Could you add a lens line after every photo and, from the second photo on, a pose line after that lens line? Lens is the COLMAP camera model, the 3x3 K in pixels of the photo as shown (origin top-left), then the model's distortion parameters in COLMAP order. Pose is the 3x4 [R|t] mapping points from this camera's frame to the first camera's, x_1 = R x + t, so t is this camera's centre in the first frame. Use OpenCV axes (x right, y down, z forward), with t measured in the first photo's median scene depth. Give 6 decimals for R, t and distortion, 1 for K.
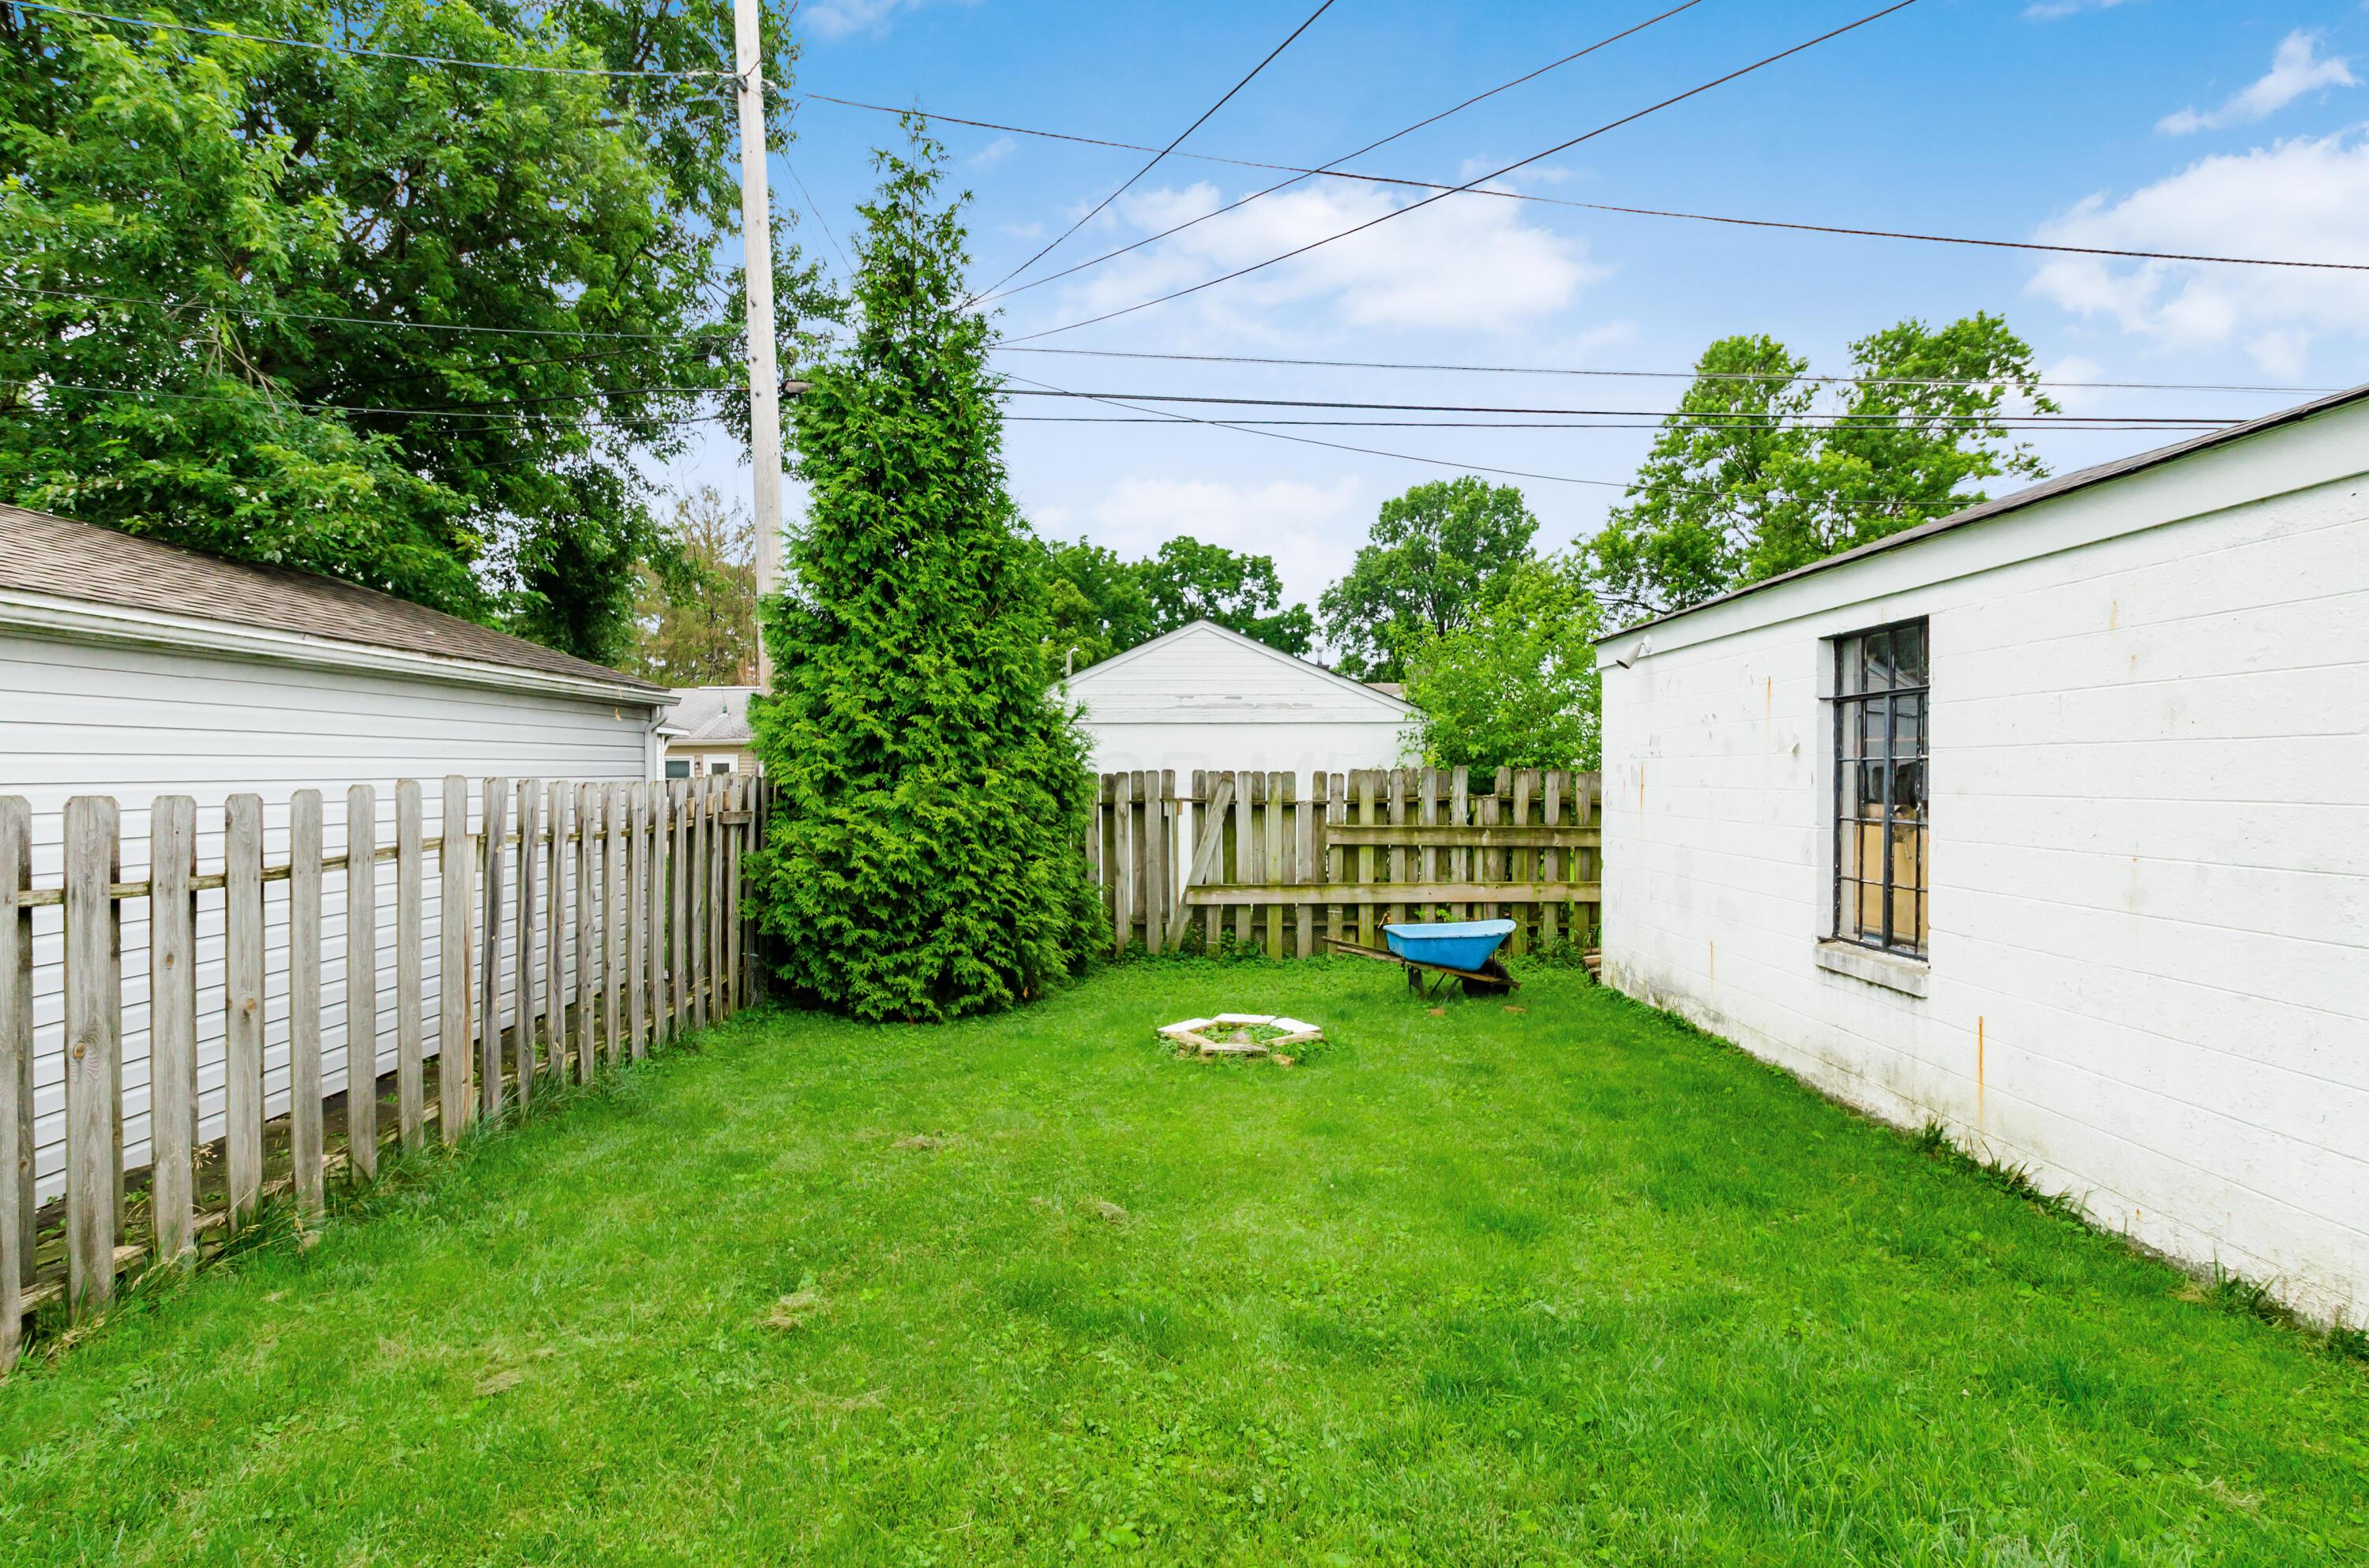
lens RADIAL K [[1146.5, 0, 1112.0], [0, 1146.5, 774.3], [0, 0, 1]] dist [0.001193, -0.000262]
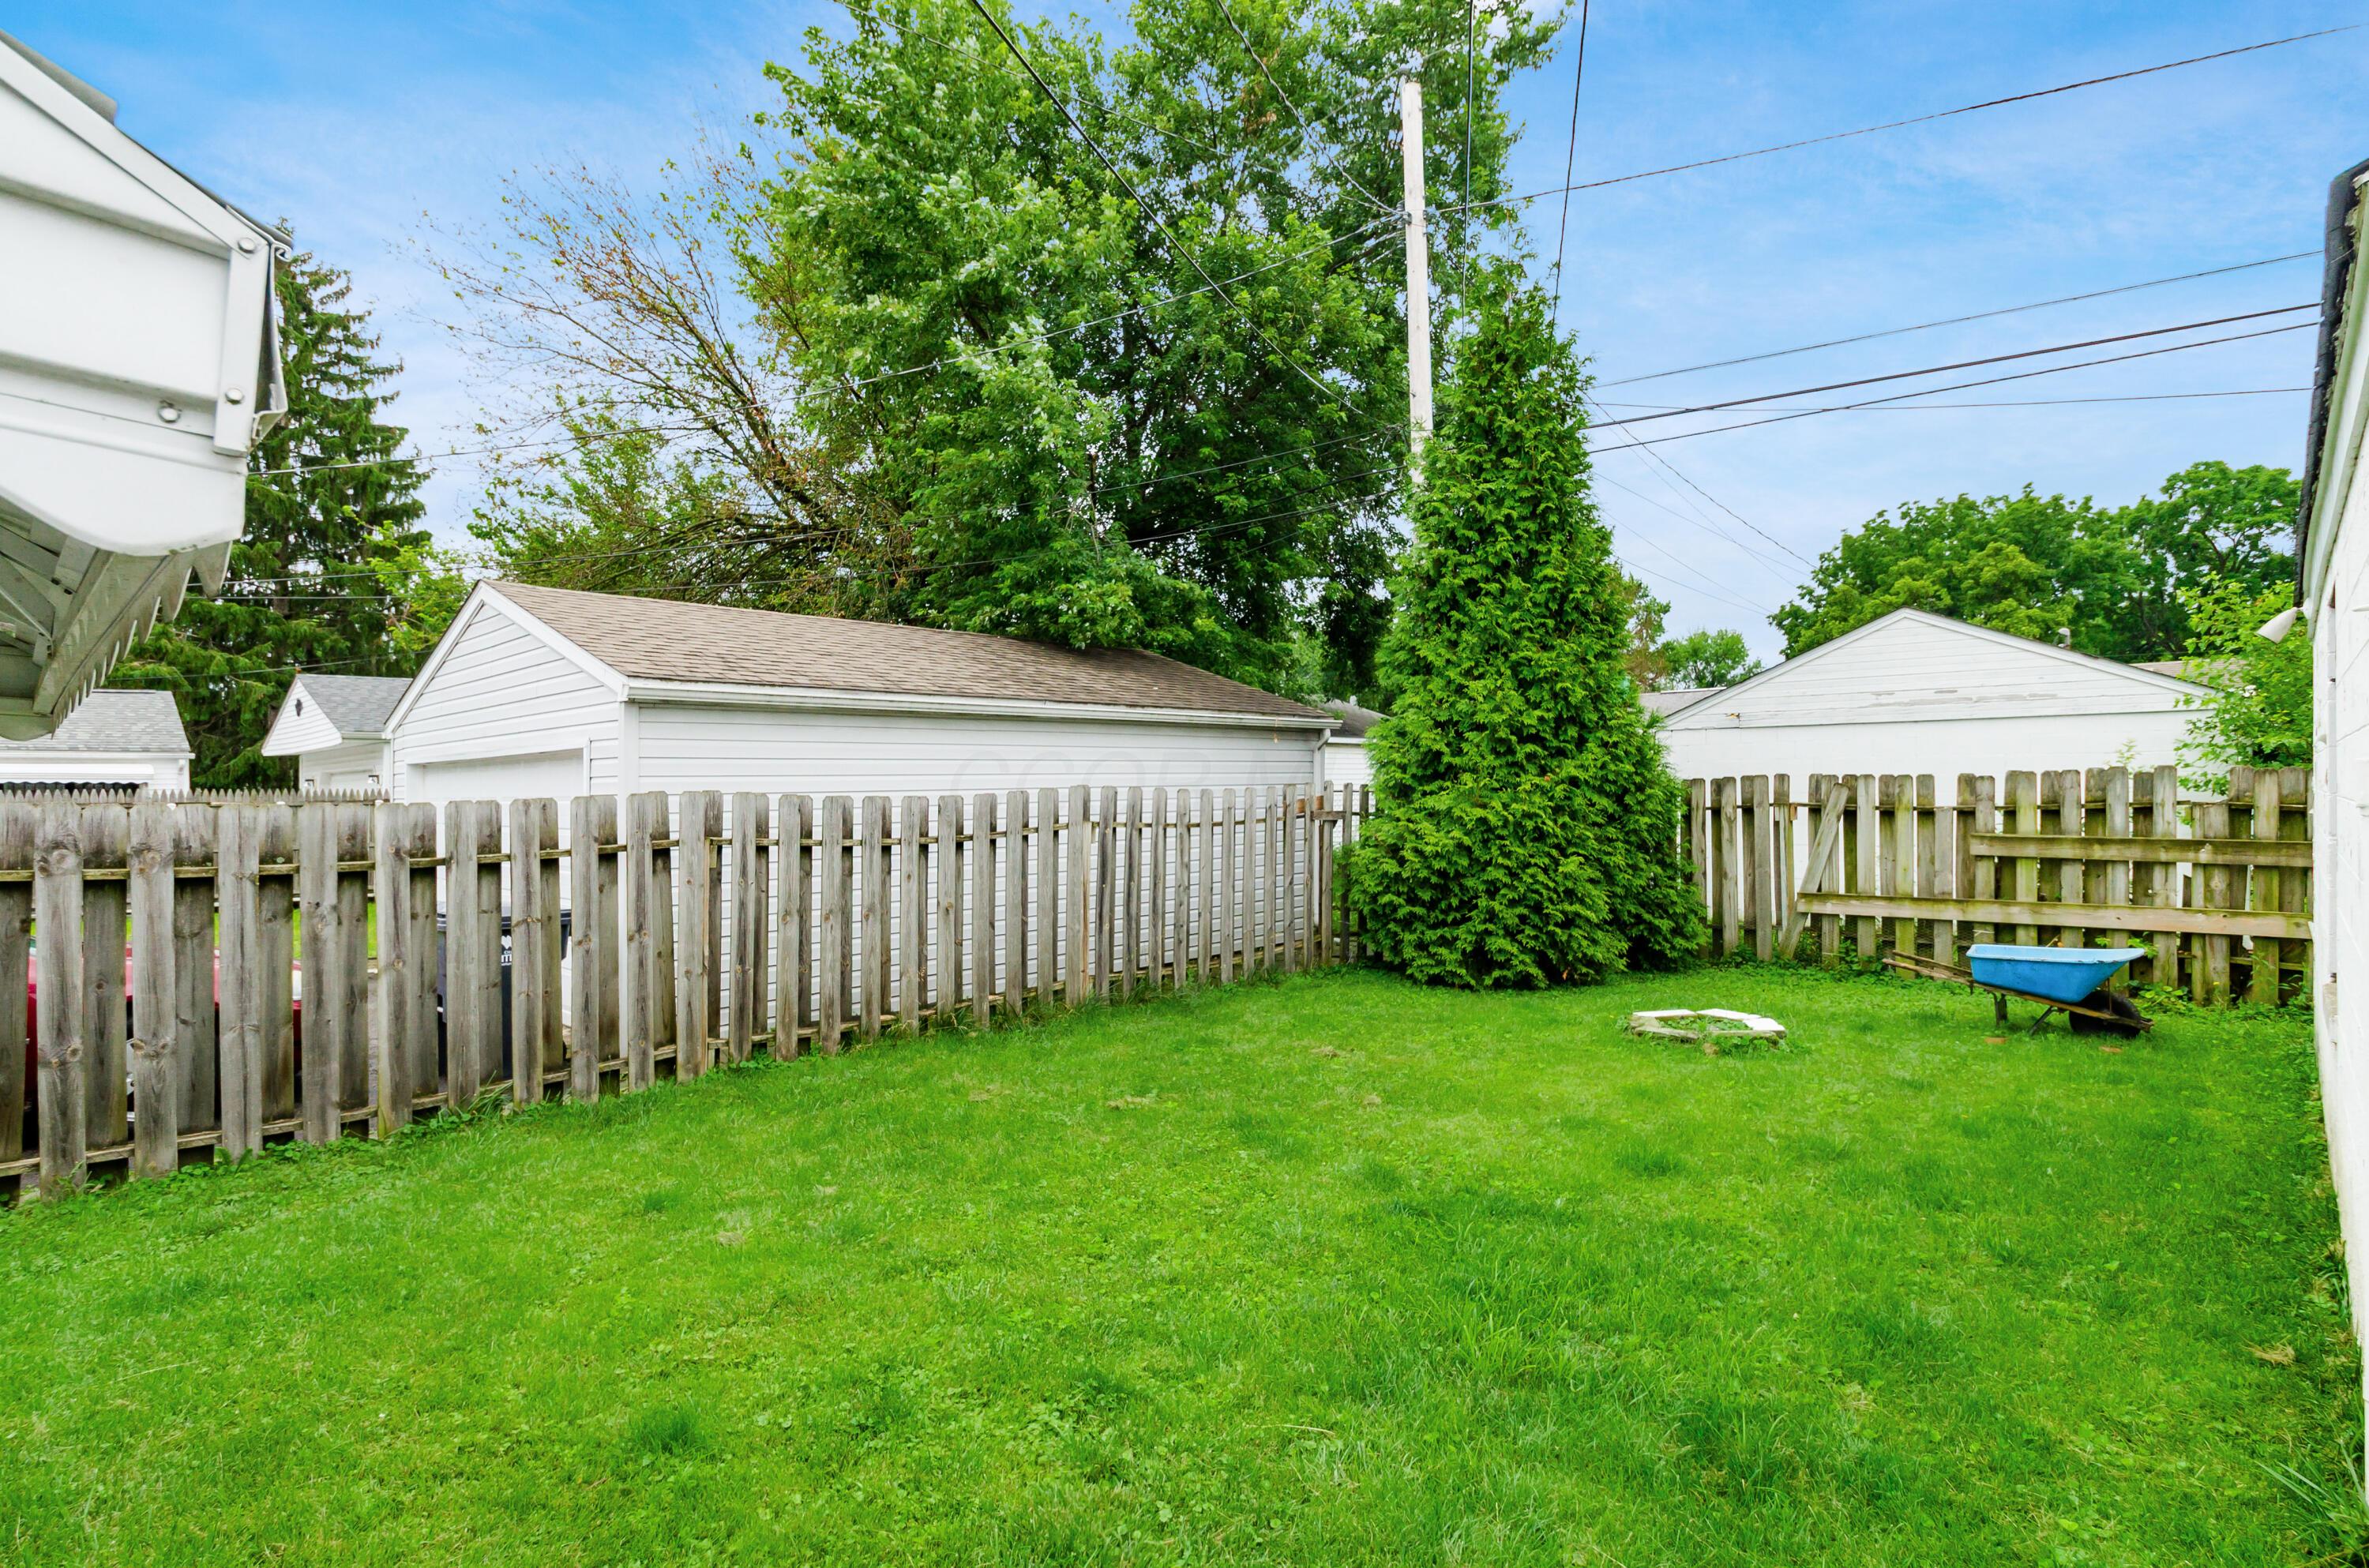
lens RADIAL K [[1126.5, 0, 1177.5], [0, 1126.5, 740.3], [0, 0, 1]] dist [-0.000329, -0.000119]
pose [[0.768568, -0.030817, -0.639025, 0.338260], [0.007849, 0.999218, -0.038746, 0.000422], [0.639720, 0.024763, 0.768209, -0.093805]]
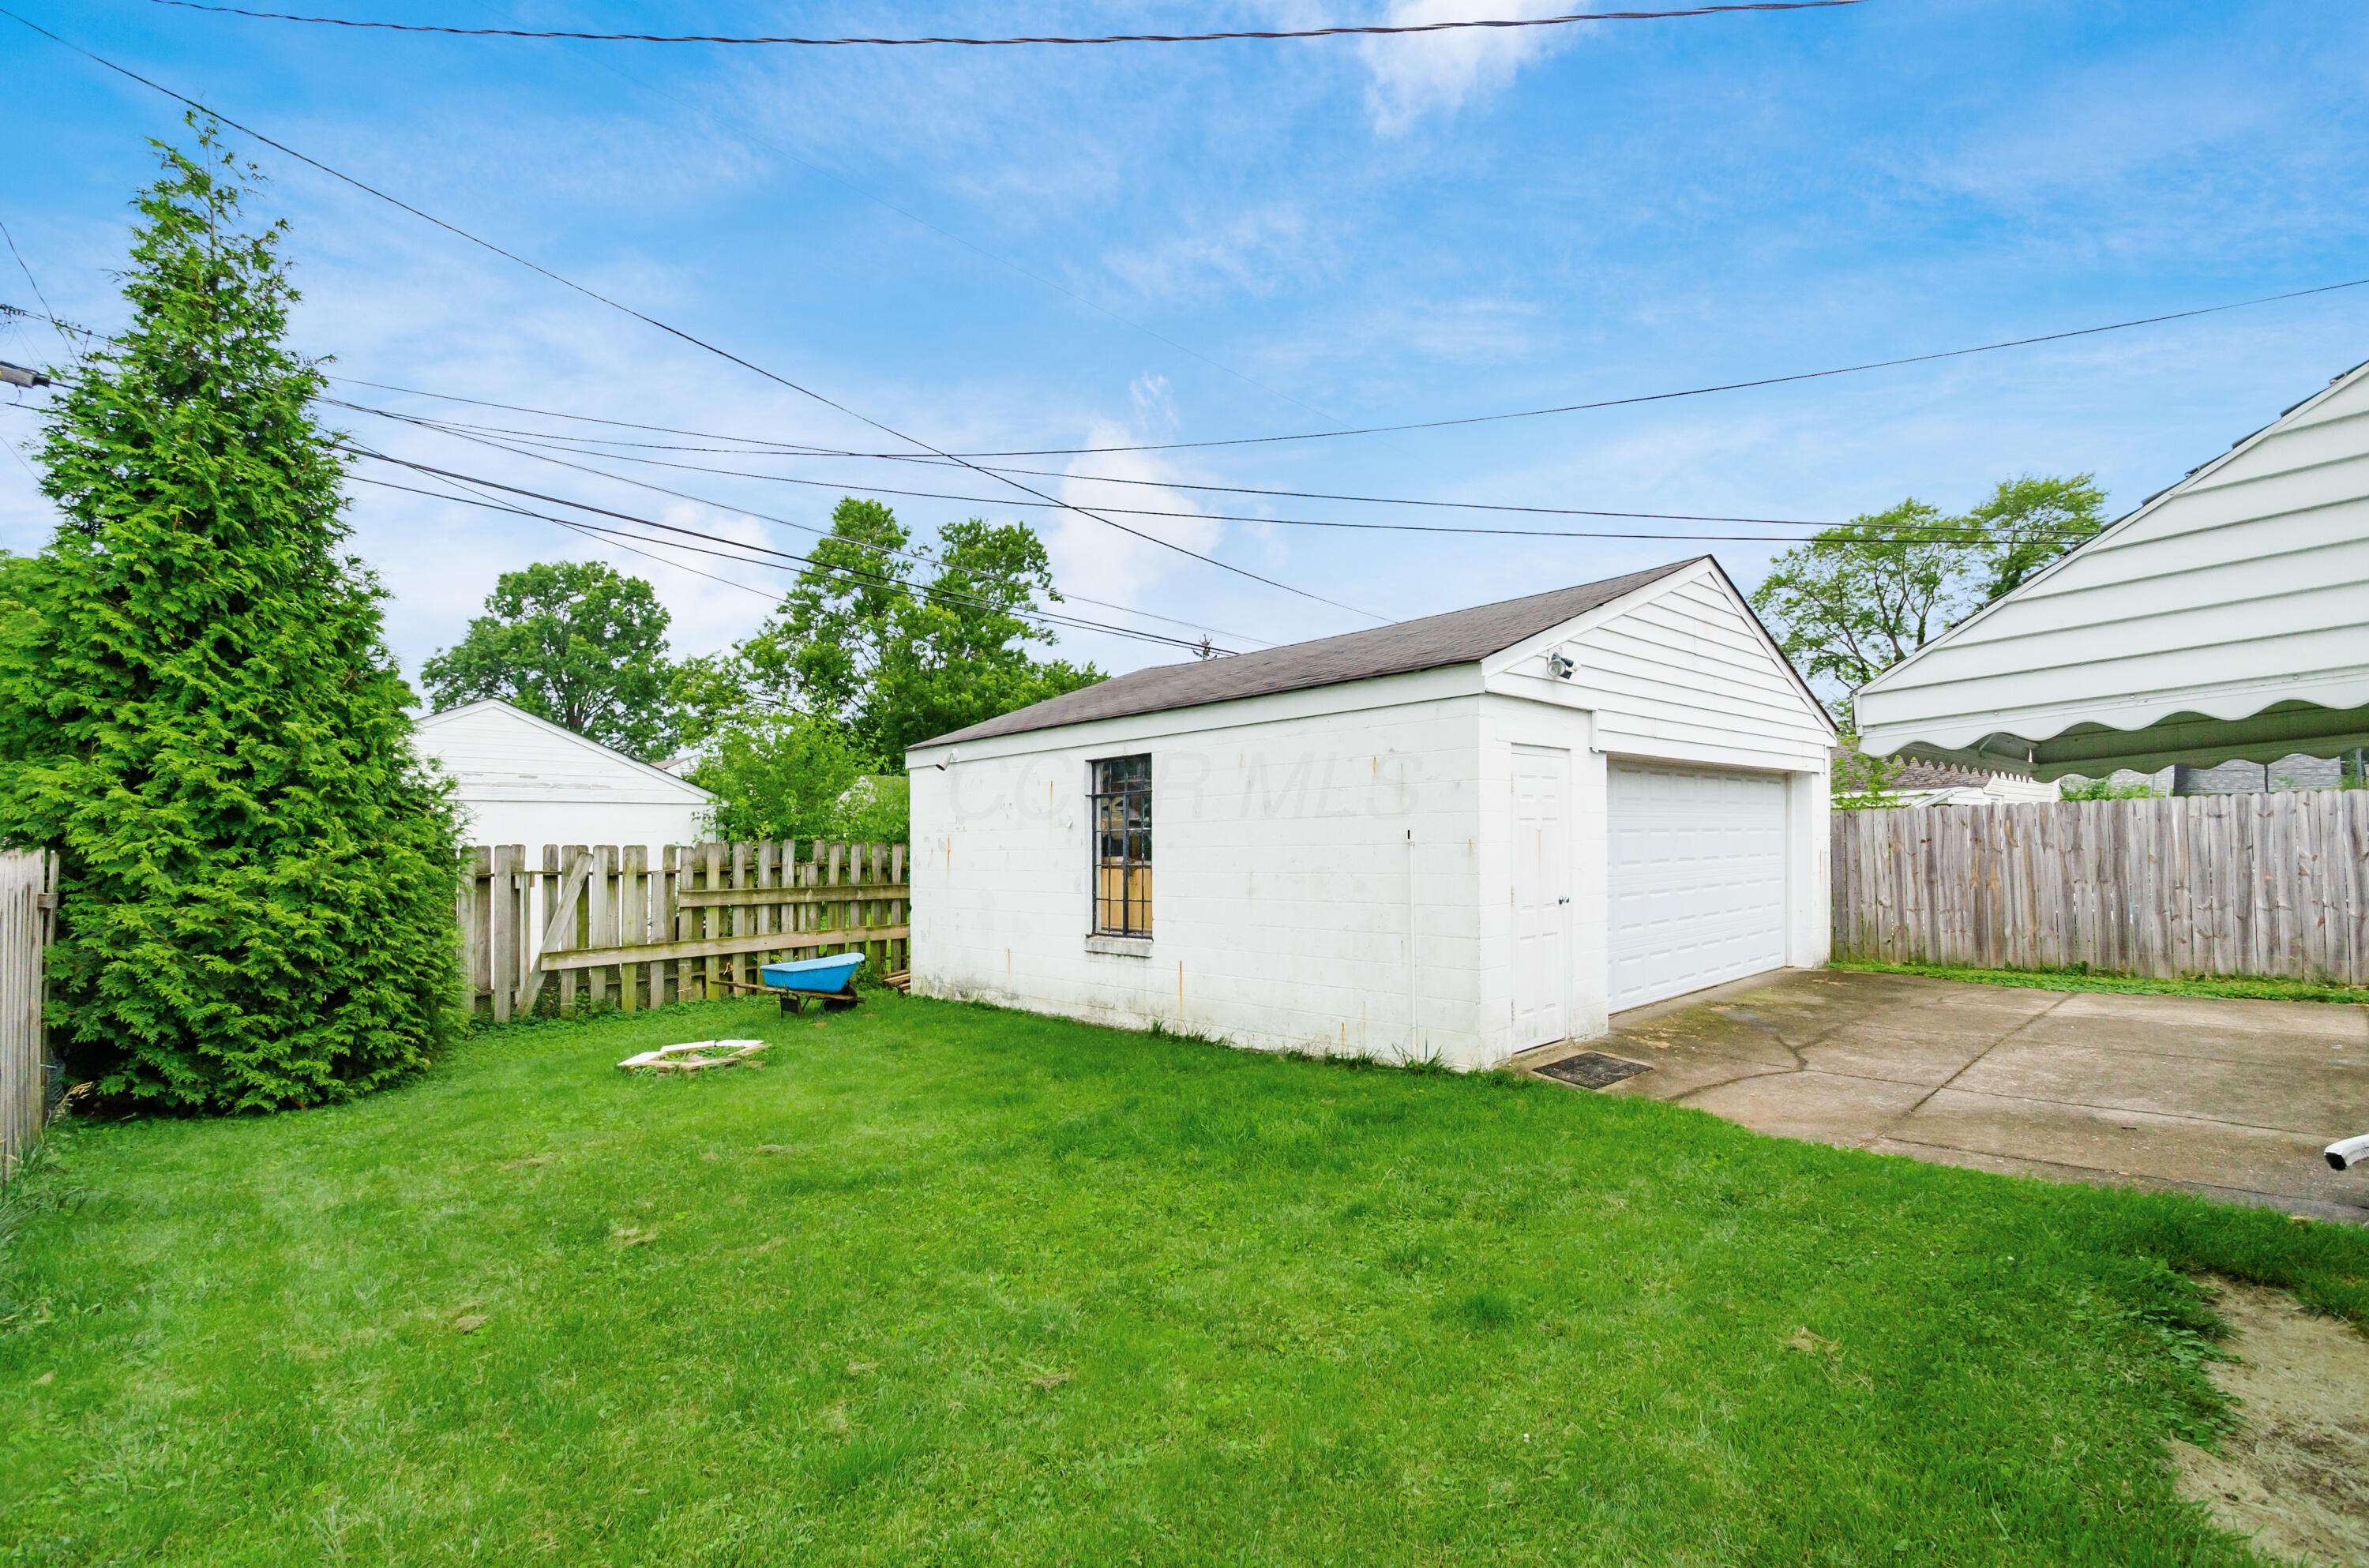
lens RADIAL K [[1044.6, 0, 1182.3], [0, 1044.6, 810.6], [0, 0, 1]] dist [0.002840, -0.000426]
pose [[0.683130, 0.016430, 0.730112, -0.295026], [0.013909, 0.999273, -0.035500, 0.009572], [-0.730164, 0.034406, 0.682405, -0.123758]]
